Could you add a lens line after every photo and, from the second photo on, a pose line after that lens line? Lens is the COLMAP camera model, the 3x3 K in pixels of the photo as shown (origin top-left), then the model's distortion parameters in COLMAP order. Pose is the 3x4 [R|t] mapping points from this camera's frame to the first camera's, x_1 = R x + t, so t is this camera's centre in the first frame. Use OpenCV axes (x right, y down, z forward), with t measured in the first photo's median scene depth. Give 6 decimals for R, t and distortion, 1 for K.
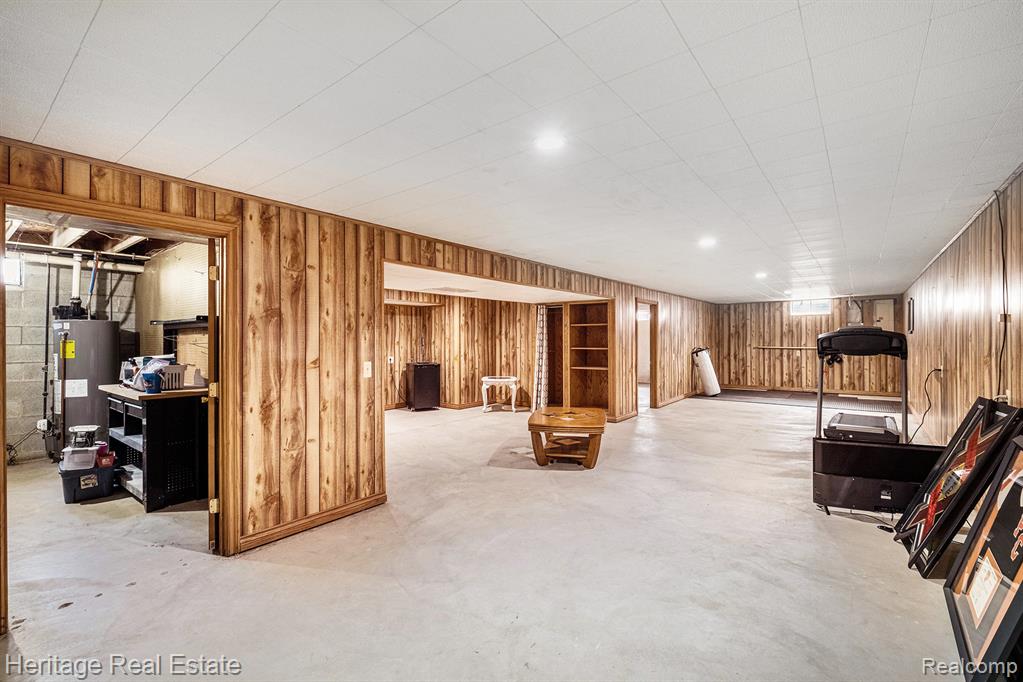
lens RADIAL K [[469.3, 0, 540.5], [0, 469.3, 336.8], [0, 0, 1]] dist [-0.001821, -0.000940]
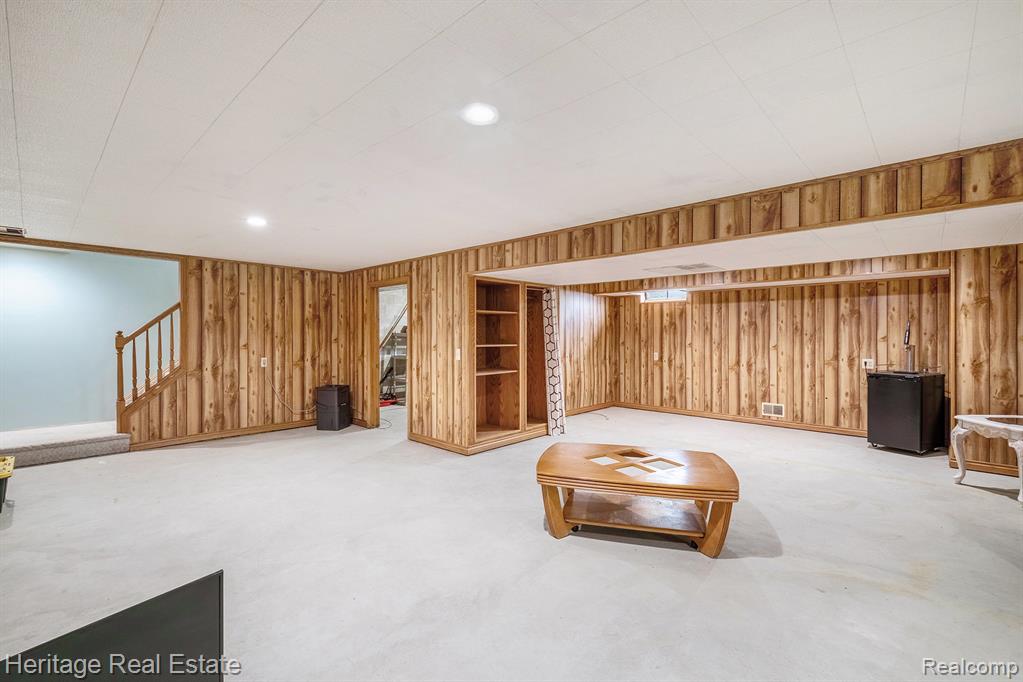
lens RADIAL K [[449.9, 0, 515.2], [0, 449.9, 340.4], [0, 0, 1]] dist [-0.000786, -0.001795]
pose [[-0.124491, 0.015497, -0.992100, 0.753894], [0.009614, 0.999850, 0.014411, 0.007892], [0.992174, -0.007744, -0.124621, 1.060686]]
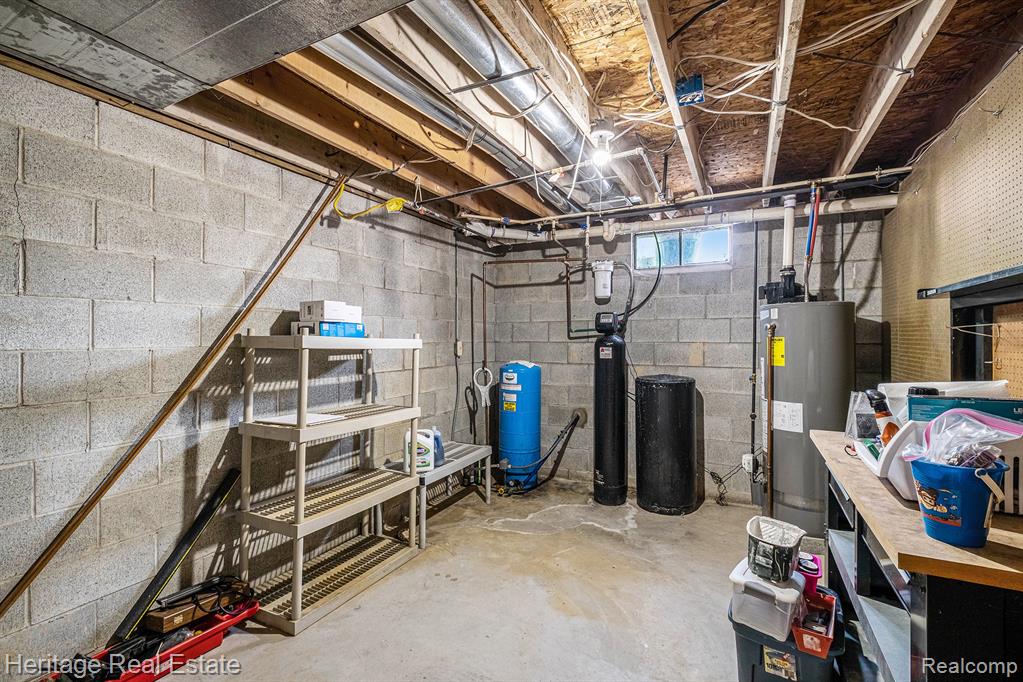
lens RADIAL K [[449.9, 0, 515.2], [0, 449.9, 340.4], [0, 0, 1]] dist [-0.000786, -0.001795]
pose [[0.173185, 0.004562, -0.984879, -0.475473], [0.011420, 0.999913, 0.006640, 0.004296], [0.984823, -0.012398, 0.173117, 0.547547]]
